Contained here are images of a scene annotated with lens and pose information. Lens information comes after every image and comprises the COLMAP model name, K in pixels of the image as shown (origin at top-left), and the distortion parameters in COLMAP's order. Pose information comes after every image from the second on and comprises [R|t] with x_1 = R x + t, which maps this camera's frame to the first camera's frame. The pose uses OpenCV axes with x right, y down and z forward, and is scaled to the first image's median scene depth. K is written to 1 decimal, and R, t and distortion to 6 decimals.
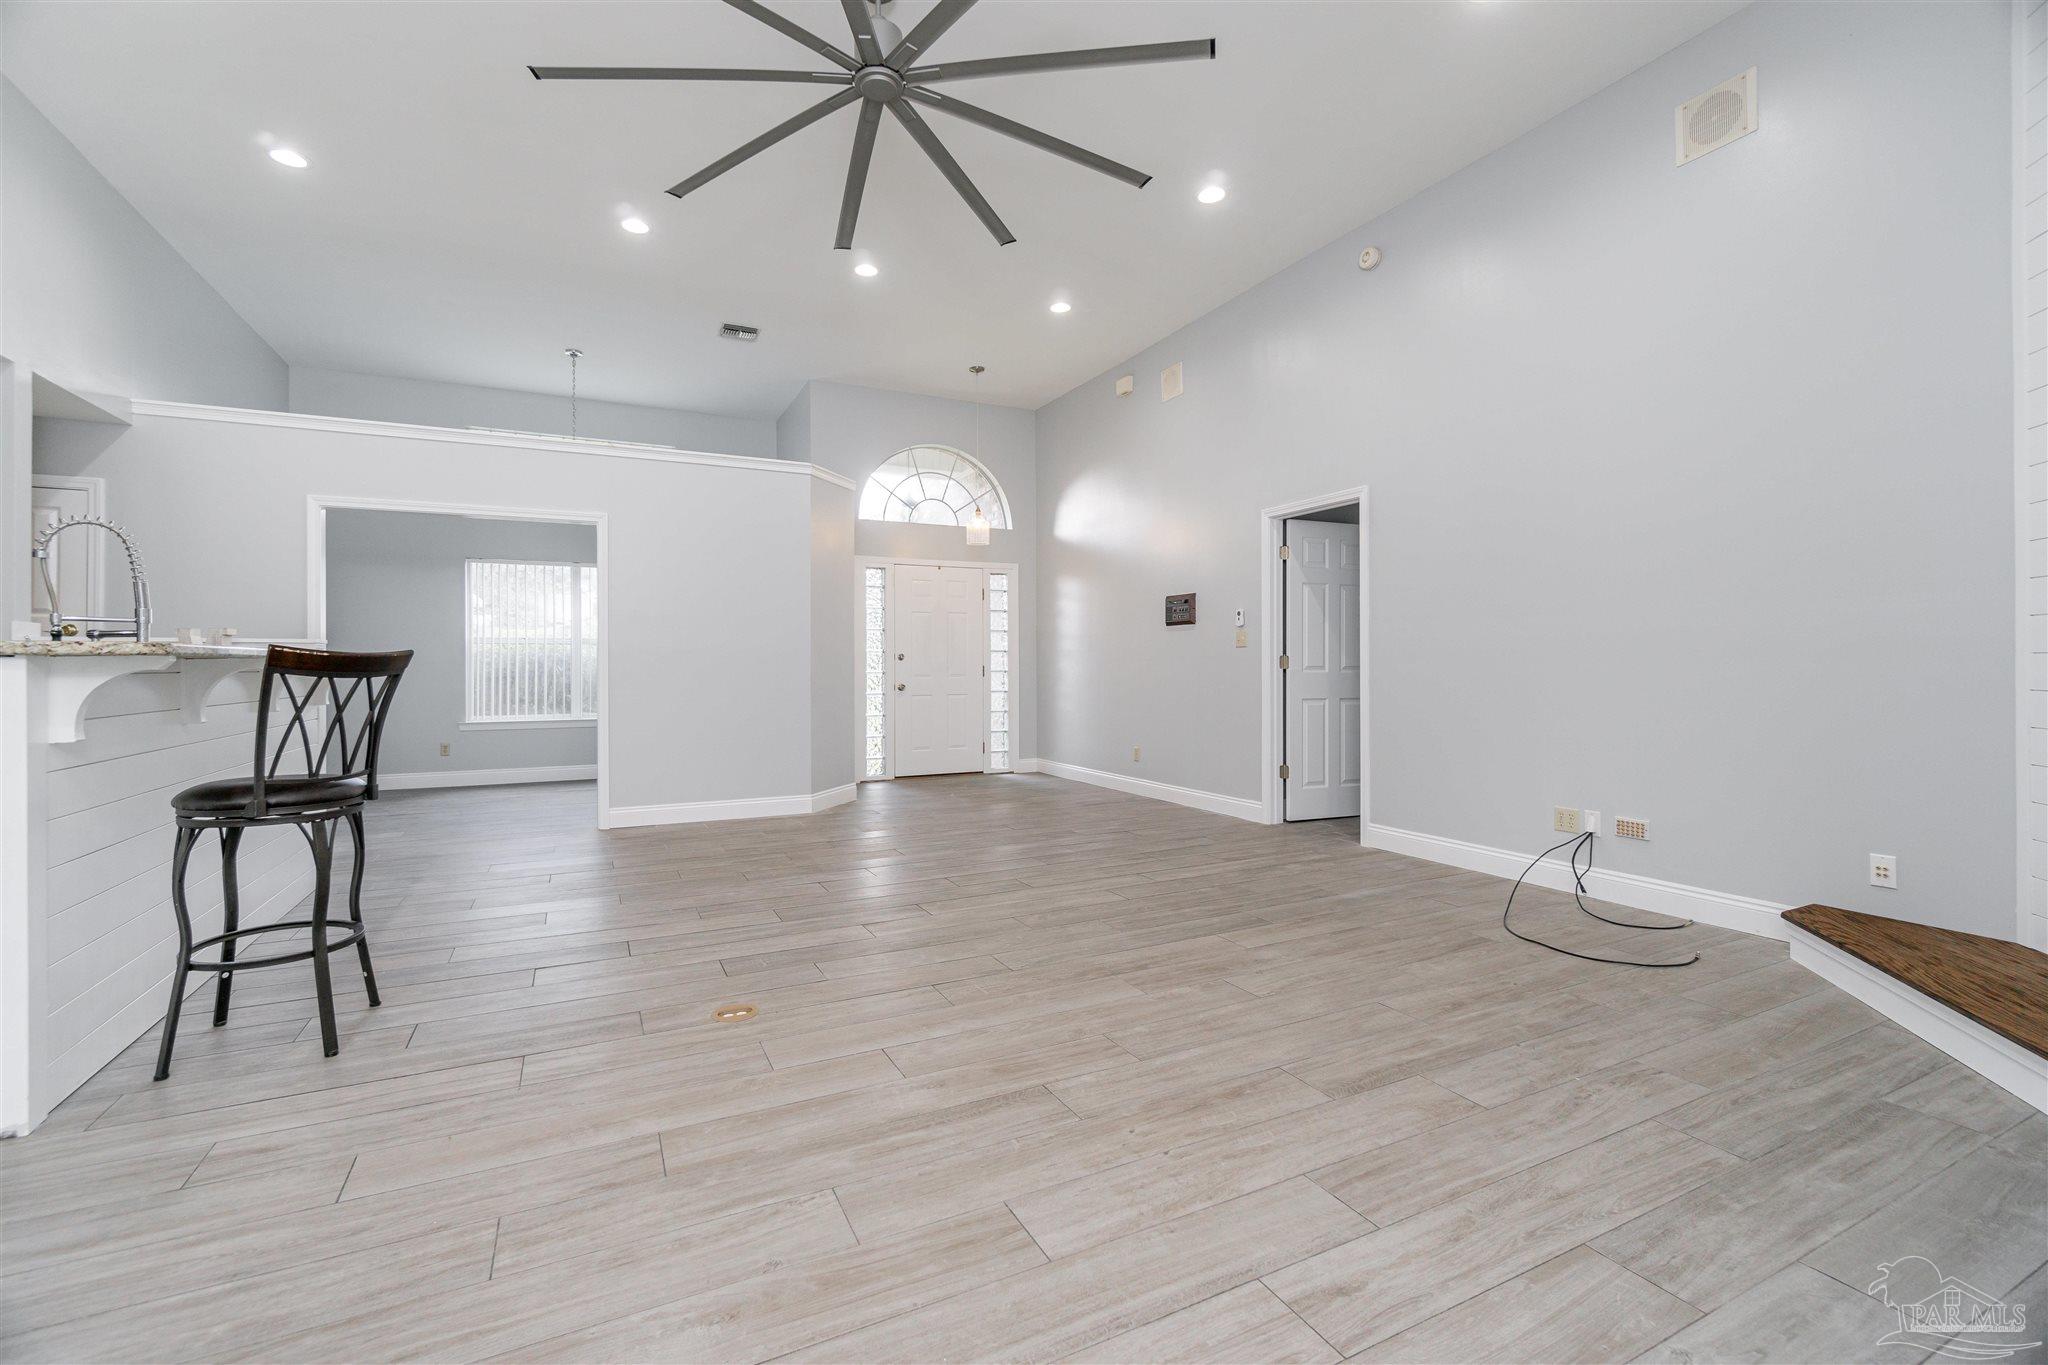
lens RADIAL K [[877.0, 0, 1010.7], [0, 877.0, 663.1], [0, 0, 1]] dist [-0.007826, 0.002082]
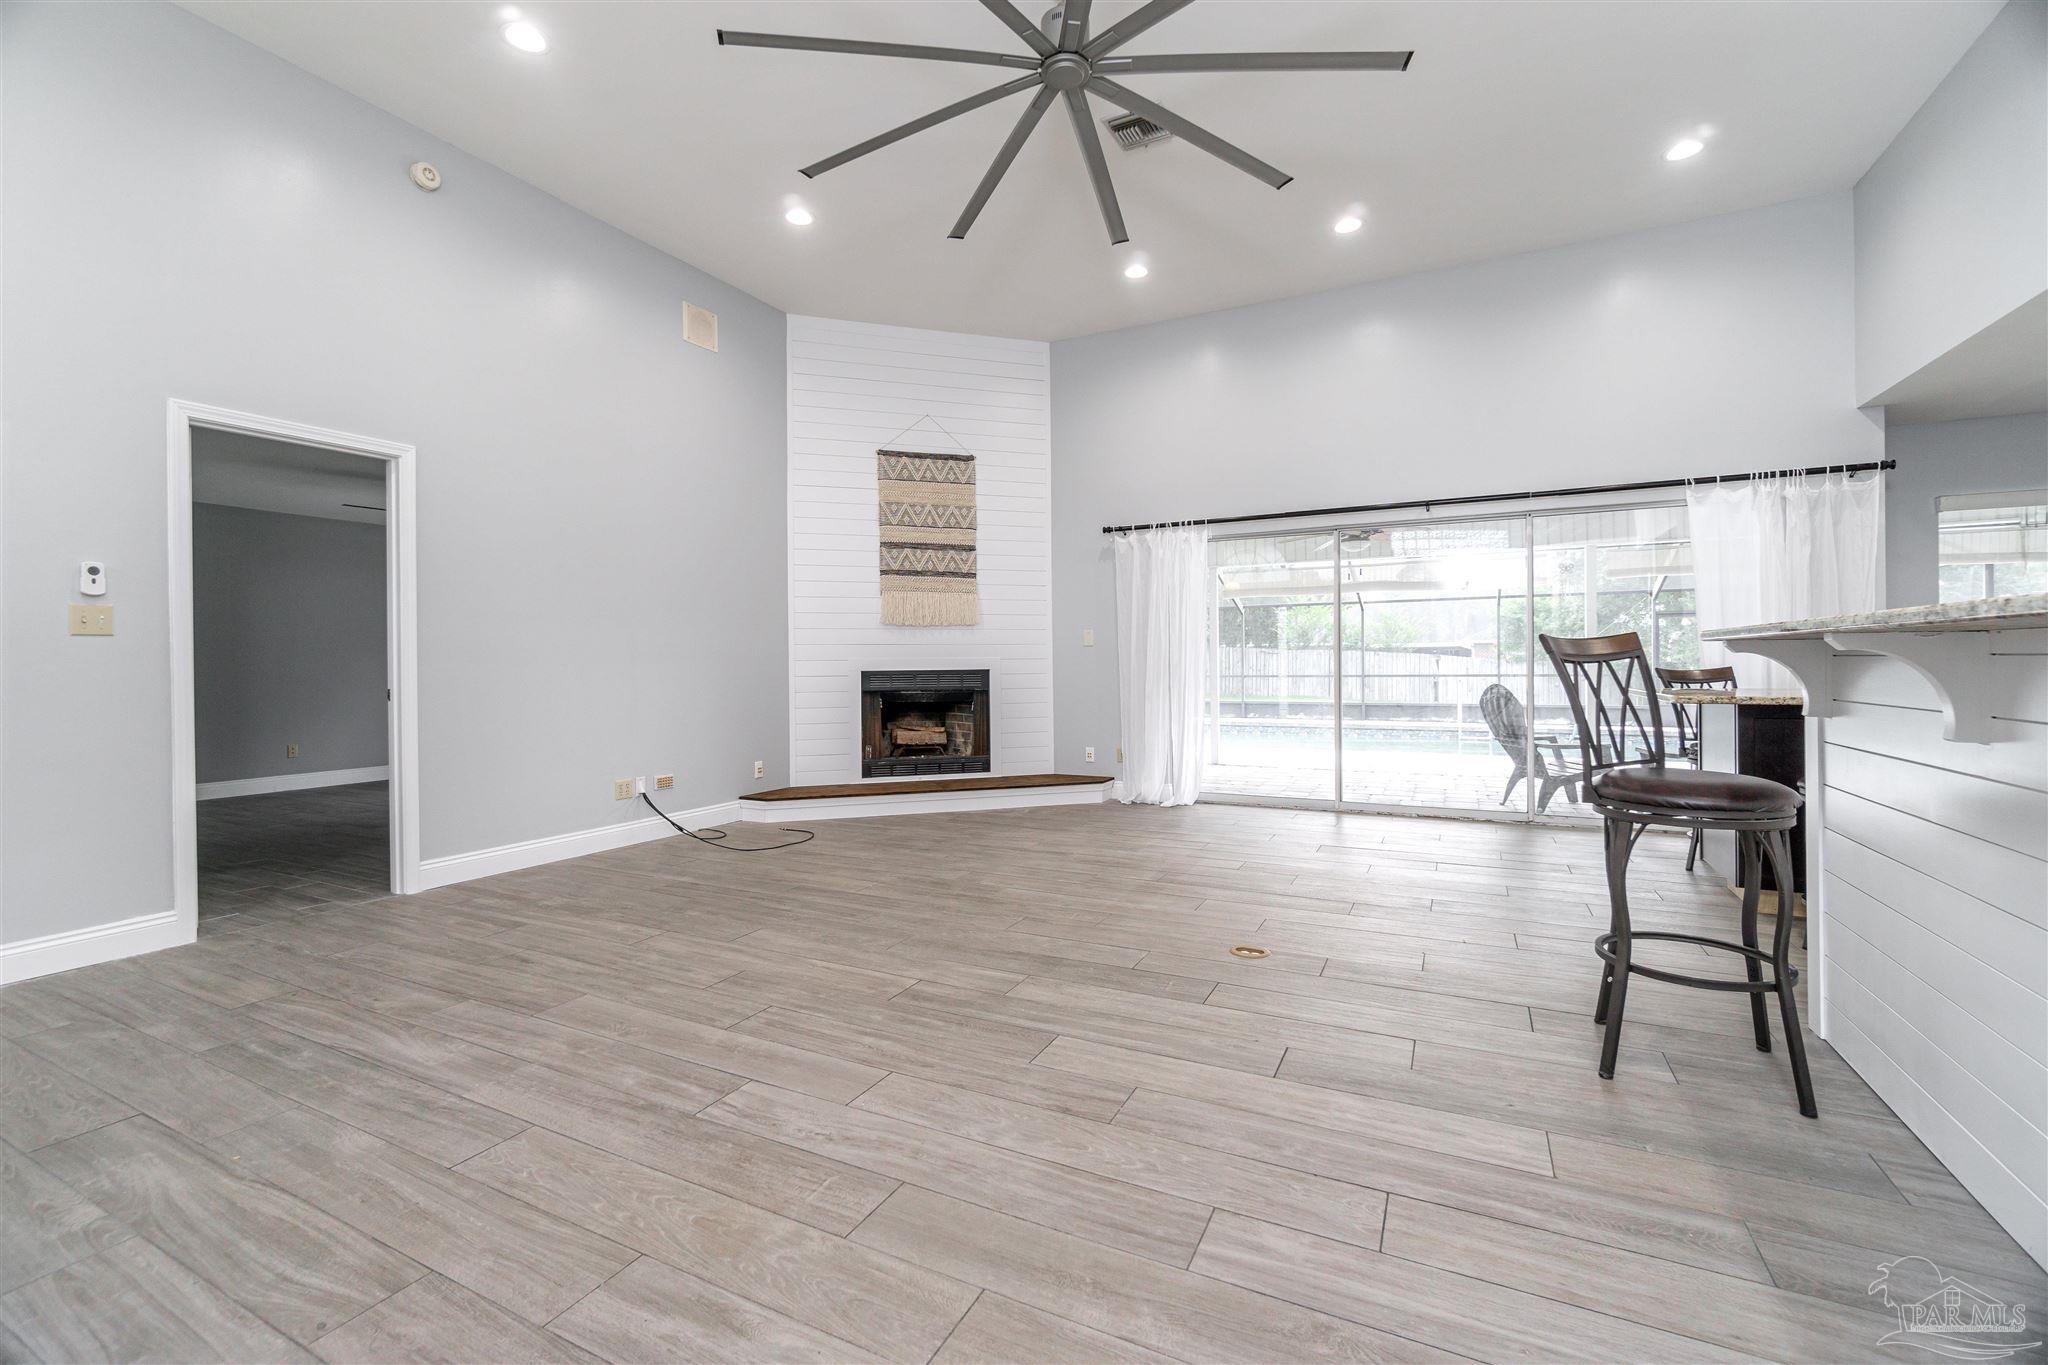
lens RADIAL K [[877.0, 0, 1010.2], [0, 877.0, 662.8], [0, 0, 1]] dist [-0.007826, 0.002082]
pose [[-0.589726, 0.009245, 0.807551, -0.562313], [0.008511, 0.999950, -0.005233, 0.006979], [-0.807559, 0.003787, -0.589775, 1.018077]]
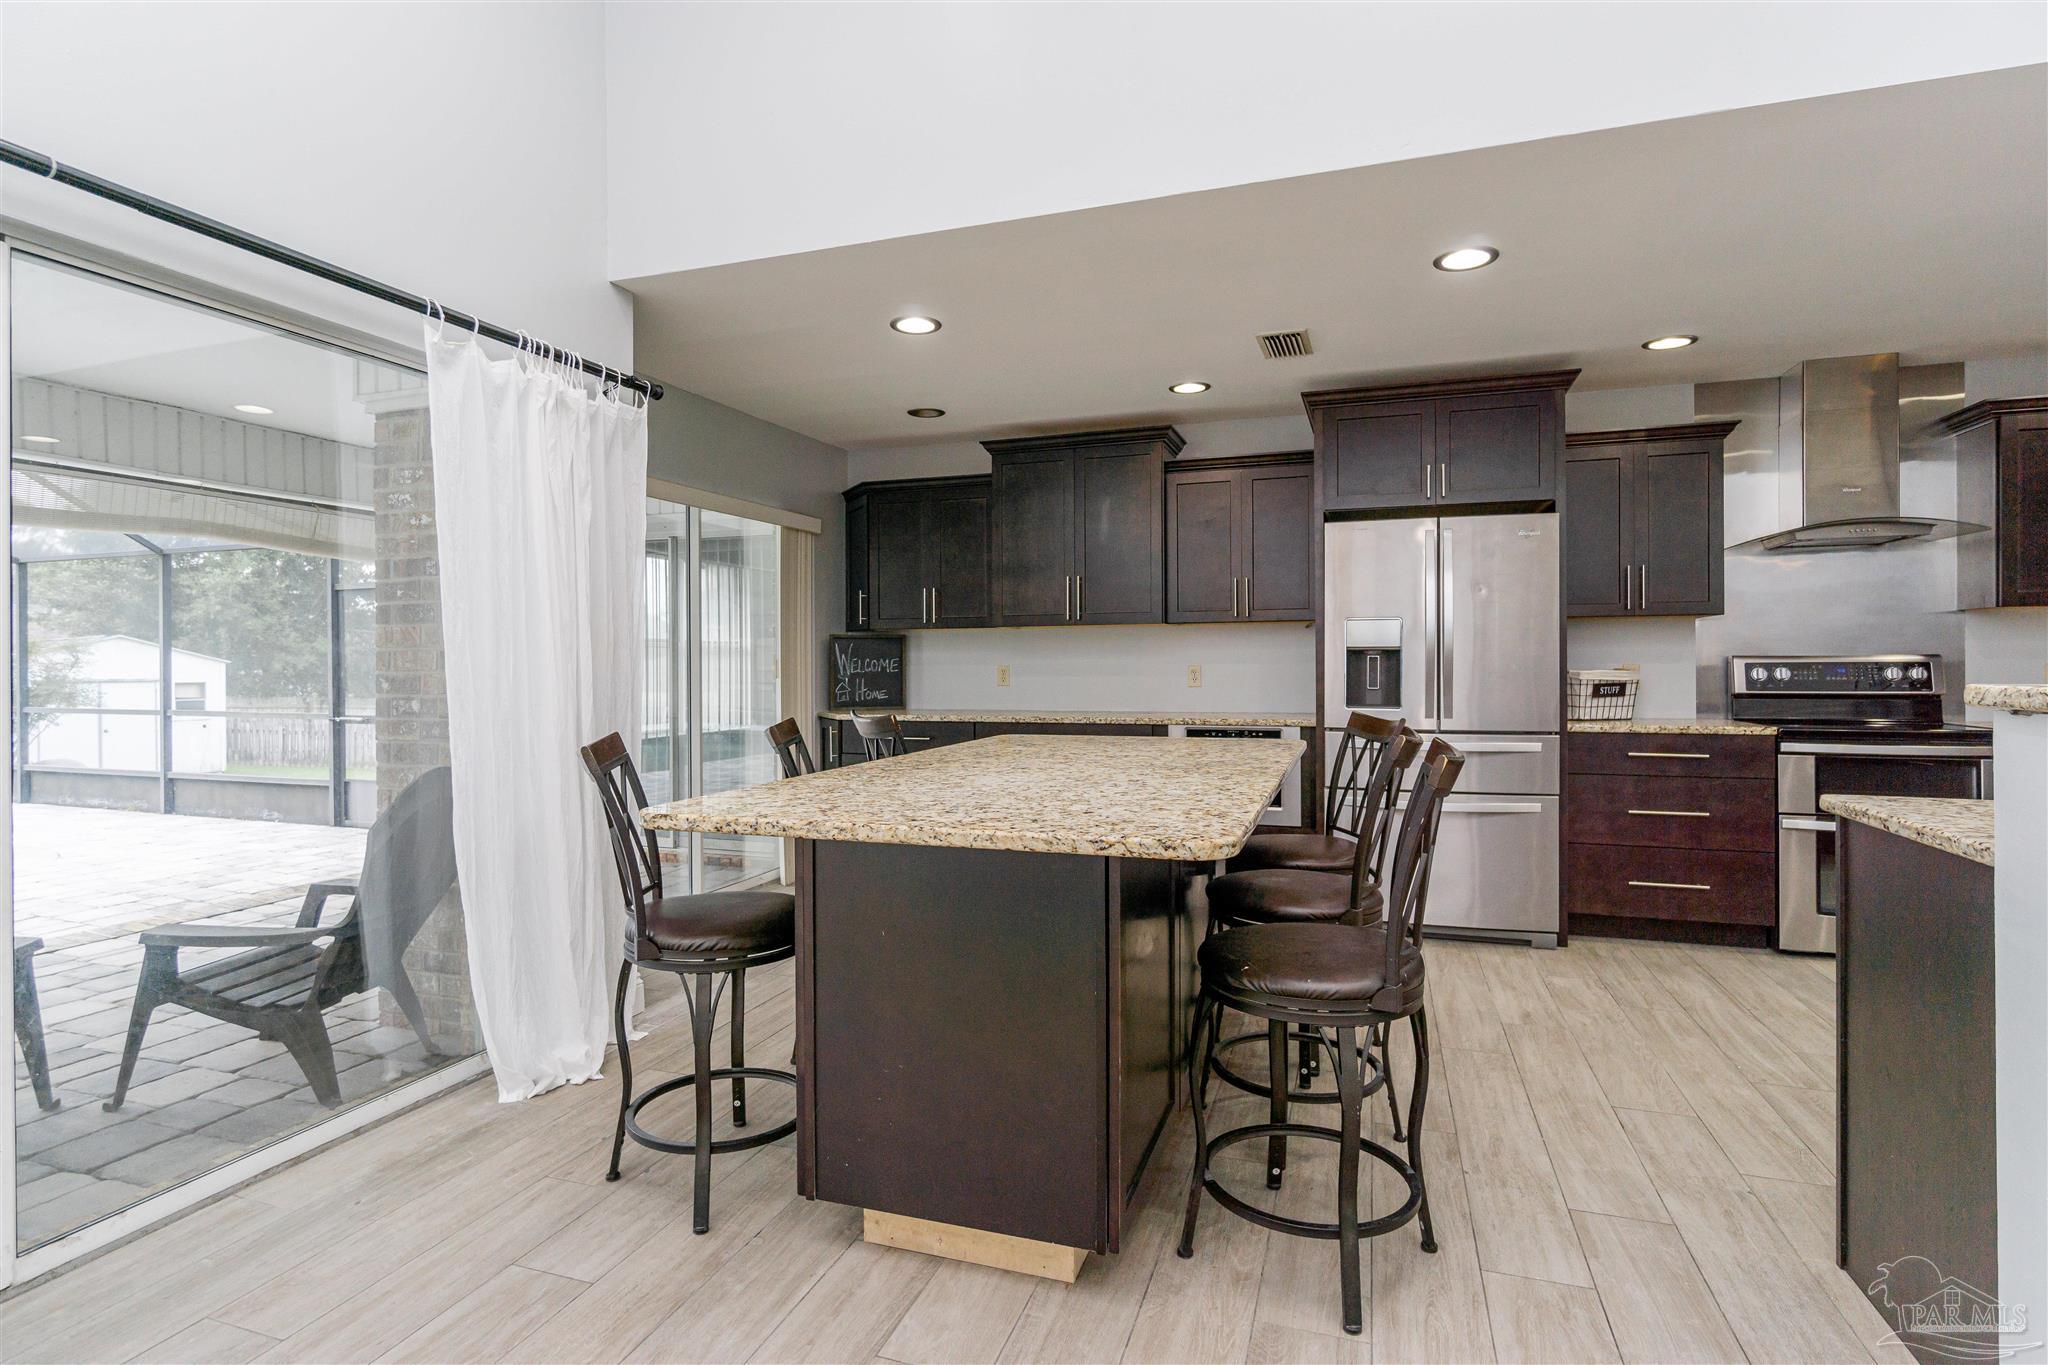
lens RADIAL K [[1036.6, 0, 1005.4], [0, 1036.6, 660.6], [0, 0, 1]] dist [0.000733, -0.000529]
pose [[-0.720440, 0.006658, -0.693485, -0.074355], [0.010776, 0.999941, -0.001594, -0.018494], [0.693434, -0.008621, -0.720469, 0.388482]]
